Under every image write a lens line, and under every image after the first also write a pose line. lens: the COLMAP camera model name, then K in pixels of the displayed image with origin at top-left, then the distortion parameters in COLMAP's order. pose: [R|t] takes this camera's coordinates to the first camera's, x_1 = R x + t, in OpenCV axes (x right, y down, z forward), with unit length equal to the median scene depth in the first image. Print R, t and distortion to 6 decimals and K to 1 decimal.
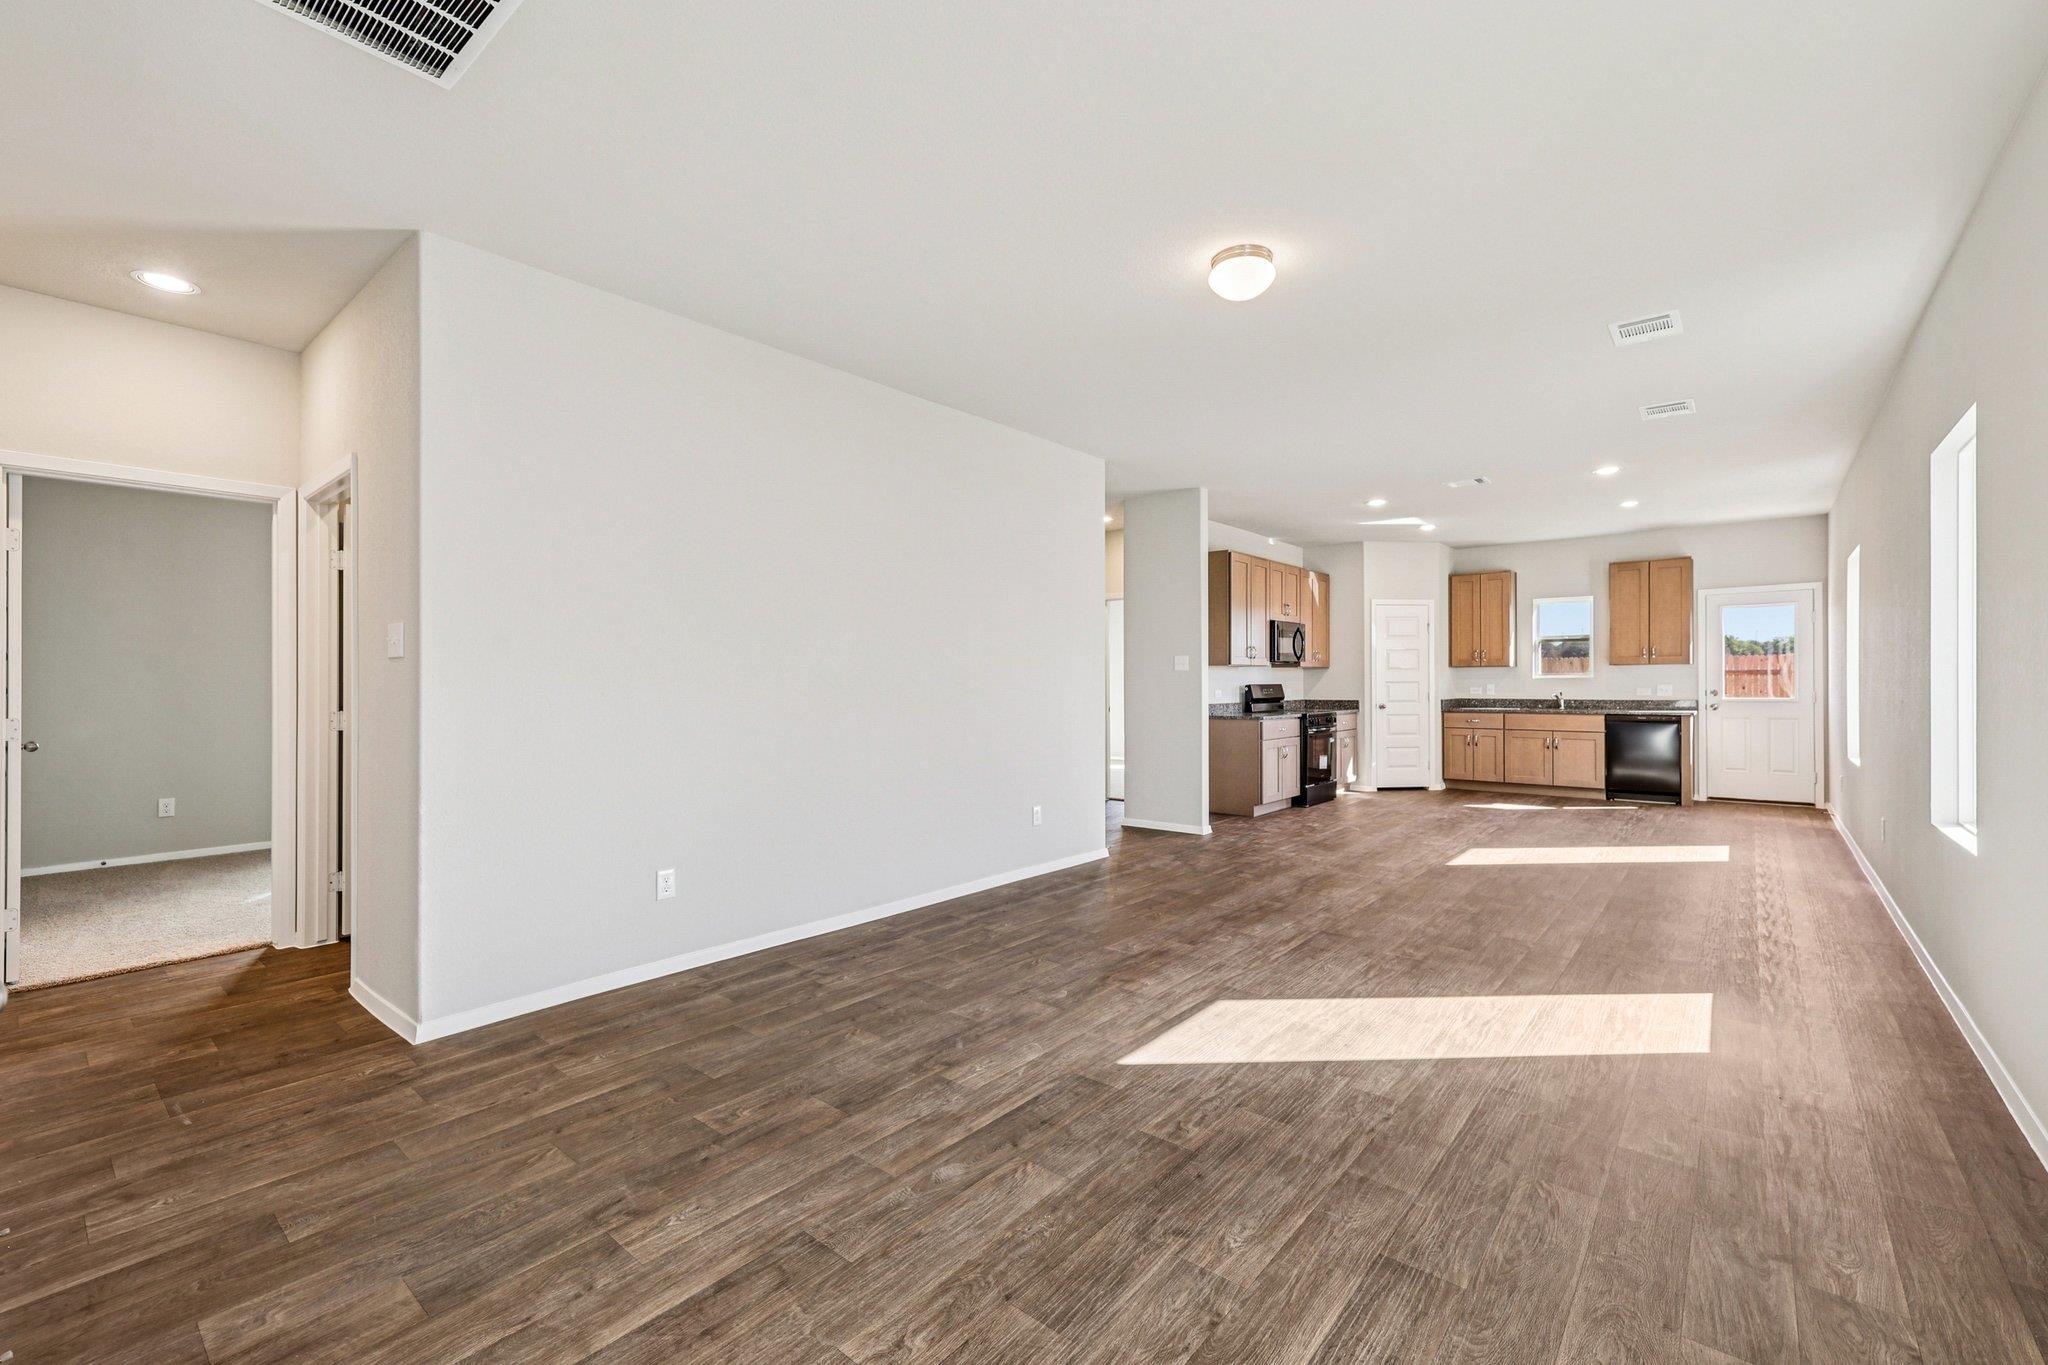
lens RADIAL K [[863.1, 0, 1028.1], [0, 863.1, 681.0], [0, 0, 1]] dist [-0.002731, 0.000506]
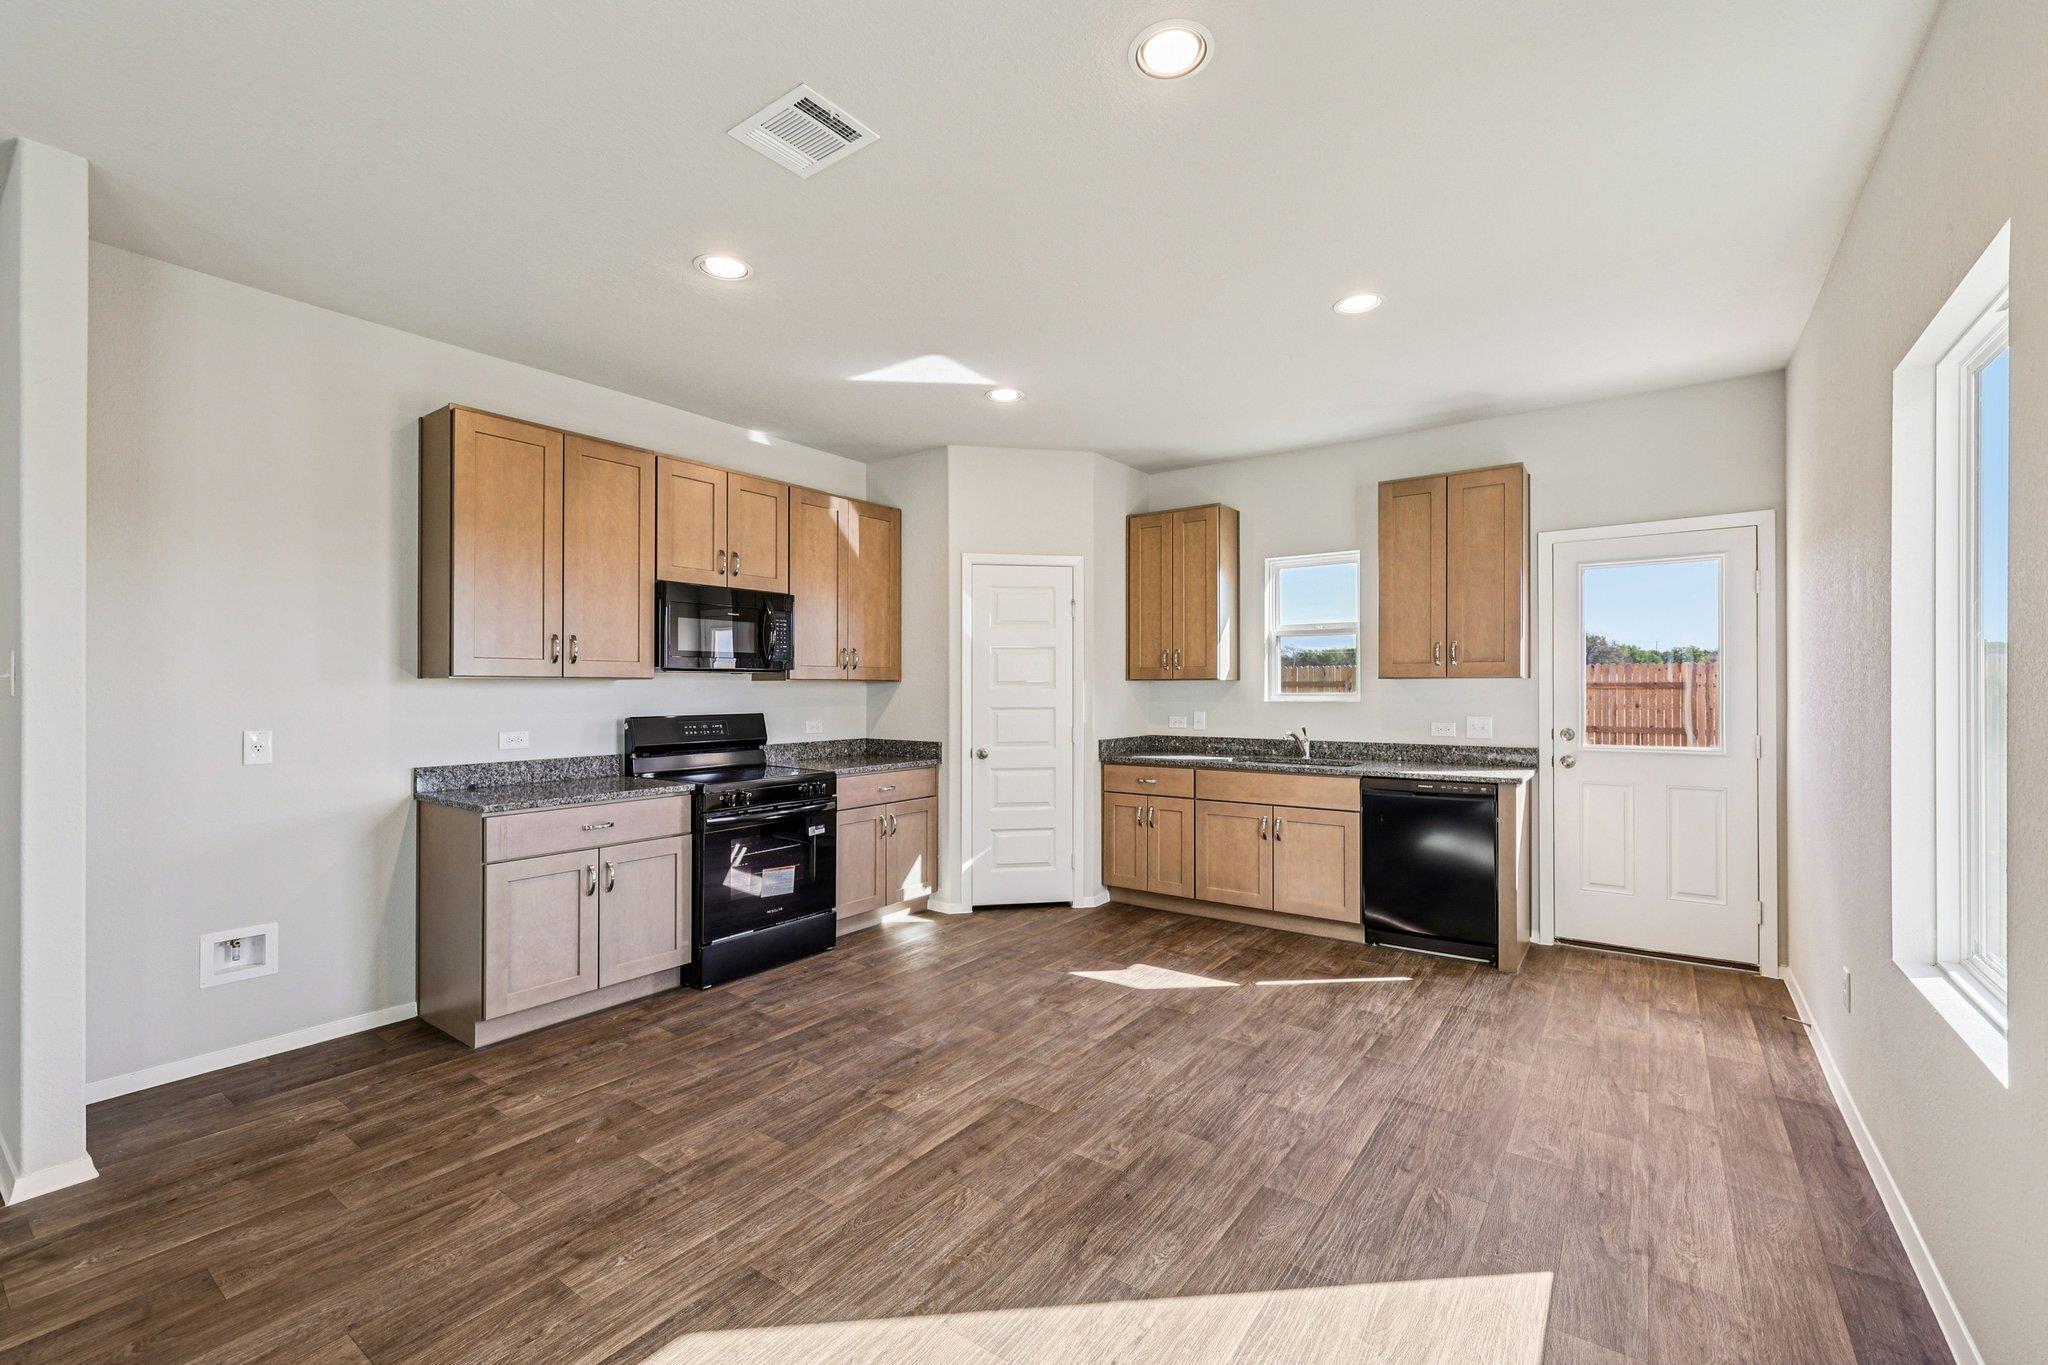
lens RADIAL K [[863.1, 0, 1028.1], [0, 863.1, 681.0], [0, 0, 1]] dist [-0.002731, 0.000506]
pose [[0.997494, 0.004808, 0.070582, 0.411989], [-0.004435, 0.999975, -0.005439, -0.013134], [-0.070606, 0.005112, 0.997491, 0.478478]]
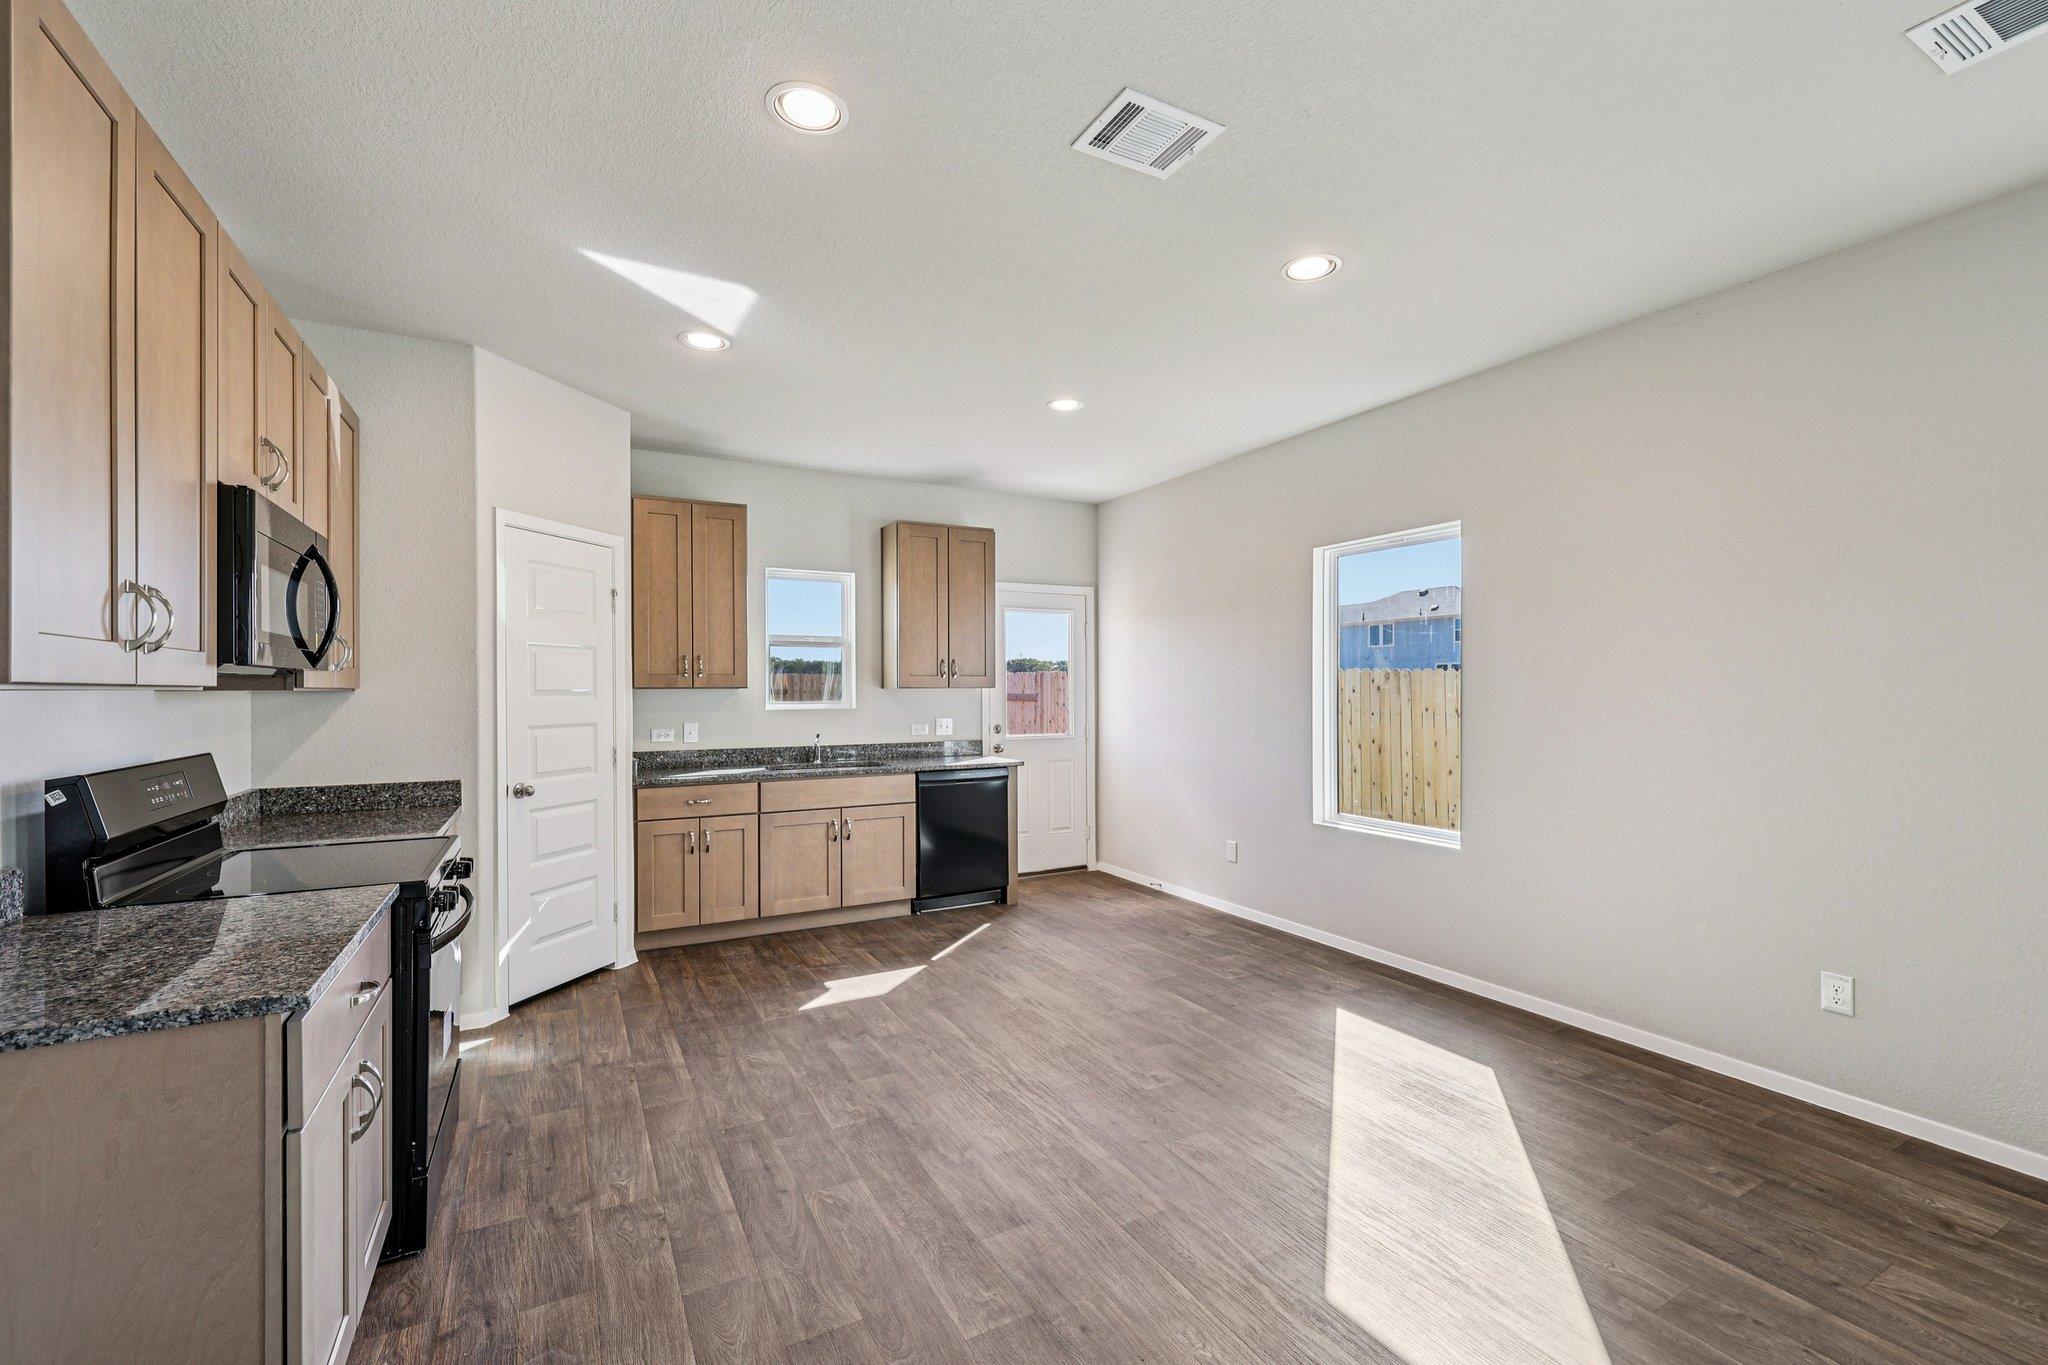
lens RADIAL K [[872.5, 0, 1034.1], [0, 872.5, 689.8], [0, 0, 1]] dist [0.001793, 0.000191]
pose [[0.357864, 0.004182, 0.933764, 0.131933], [-0.000946, 0.999991, -0.004116, -0.014533], [-0.933773, 0.000589, 0.357865, 0.666415]]
